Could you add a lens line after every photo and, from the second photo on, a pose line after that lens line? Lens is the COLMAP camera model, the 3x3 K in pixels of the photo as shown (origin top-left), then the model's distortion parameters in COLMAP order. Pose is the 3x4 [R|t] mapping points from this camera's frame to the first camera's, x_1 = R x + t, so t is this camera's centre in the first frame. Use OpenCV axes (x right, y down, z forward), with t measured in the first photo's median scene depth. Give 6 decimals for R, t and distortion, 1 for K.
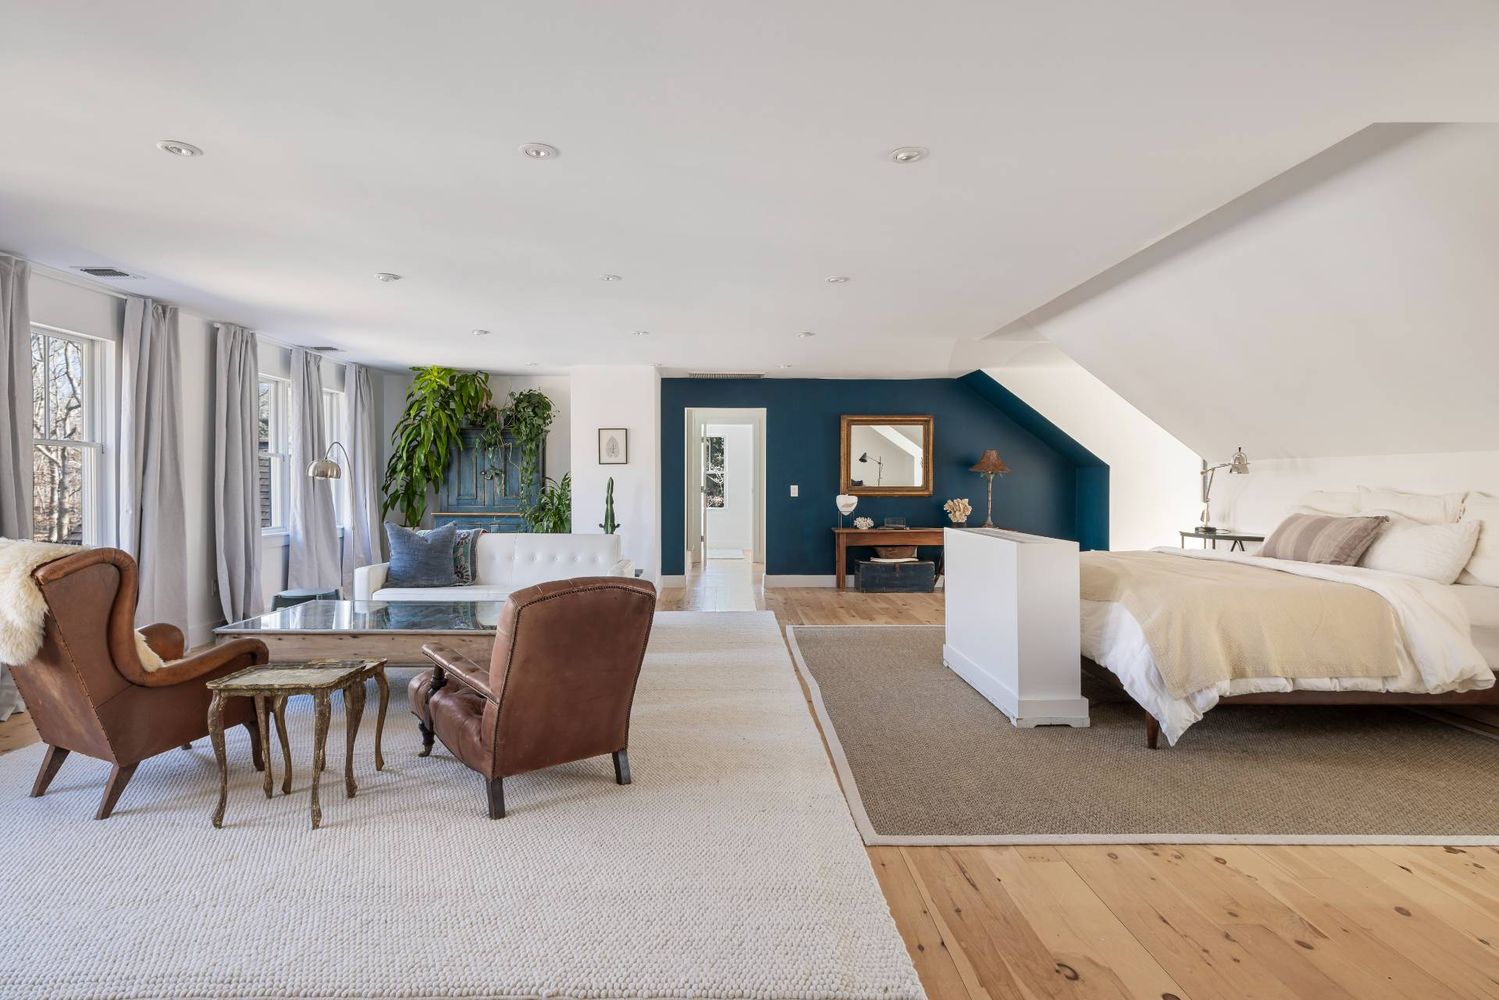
lens RADIAL K [[699.3, 0, 736.6], [0, 699.3, 499.2], [0, 0, 1]] dist [0.010221, 0.000180]
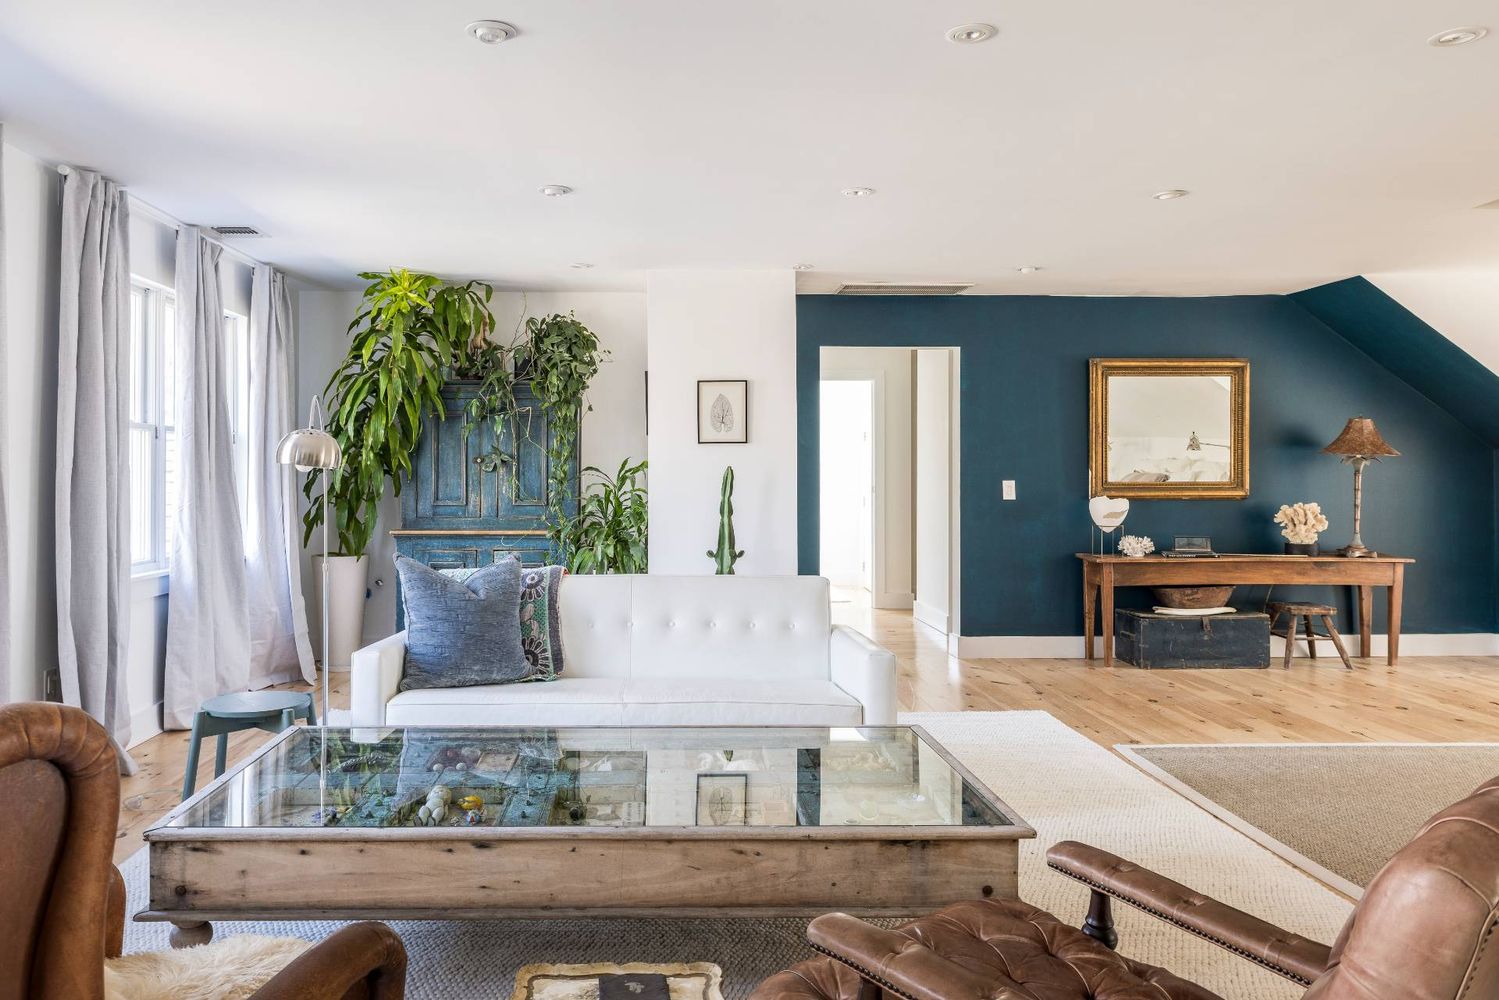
lens RADIAL K [[1008.9, 0, 696.8], [0, 1008.9, 469.8], [0, 0, 1]] dist [0.010983, -0.003881]
pose [[0.999936, -0.002426, 0.011048, -0.197430], [0.002761, 0.999533, -0.030419, -0.004243], [-0.010970, 0.030448, 0.999476, 0.182676]]
